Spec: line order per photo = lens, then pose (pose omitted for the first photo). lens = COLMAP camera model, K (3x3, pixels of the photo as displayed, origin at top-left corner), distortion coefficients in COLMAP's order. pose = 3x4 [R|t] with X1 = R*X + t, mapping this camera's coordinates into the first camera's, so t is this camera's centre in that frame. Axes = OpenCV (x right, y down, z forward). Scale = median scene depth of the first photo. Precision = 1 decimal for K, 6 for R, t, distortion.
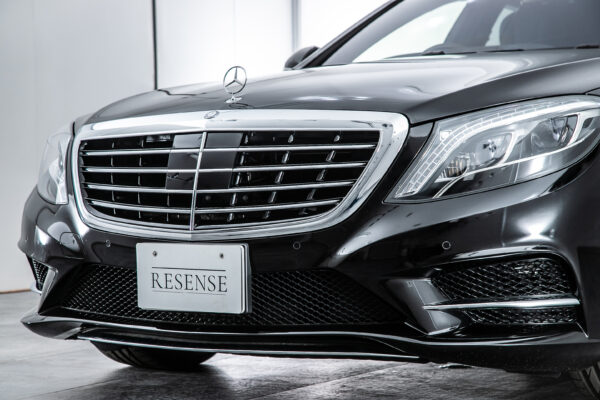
lens RADIAL K [[1486.6, 0, 300.0], [0, 1486.6, 200.0], [0, 0, 1]] dist [0.466874, 0.270828]
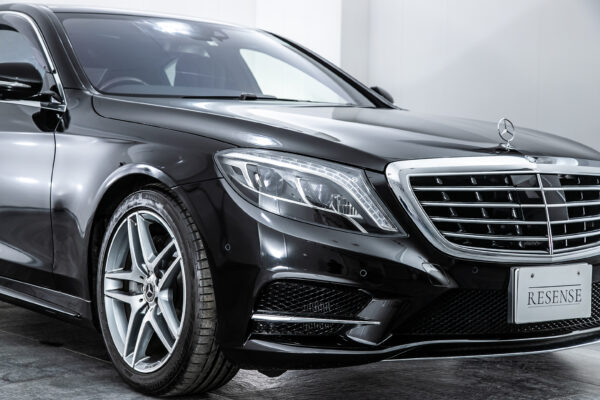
lens RADIAL K [[1106.3, 0, 300.0], [0, 1106.3, 200.0], [0, 0, 1]] dist [0.209074, 0.062695]
pose [[0.325695, -0.015108, 0.945354, -1.024725], [-0.005927, 0.999820, 0.018020, -0.040470], [-0.945456, -0.011473, 0.325547, 0.909002]]
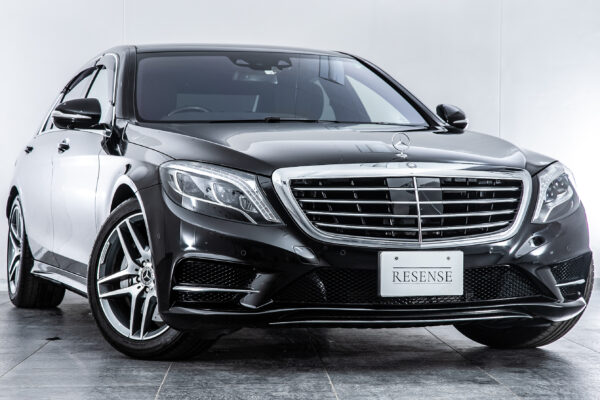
lens RADIAL K [[1605.6, 0, 300.0], [0, 1605.6, 200.0], [0, 0, 1]] dist [0.398691, 0.163378]
pose [[0.616222, 0.014298, 0.787442, -1.452600], [0.003770, 0.999770, -0.021104, 0.011707], [-0.787563, 0.015973, 0.616027, 0.092260]]
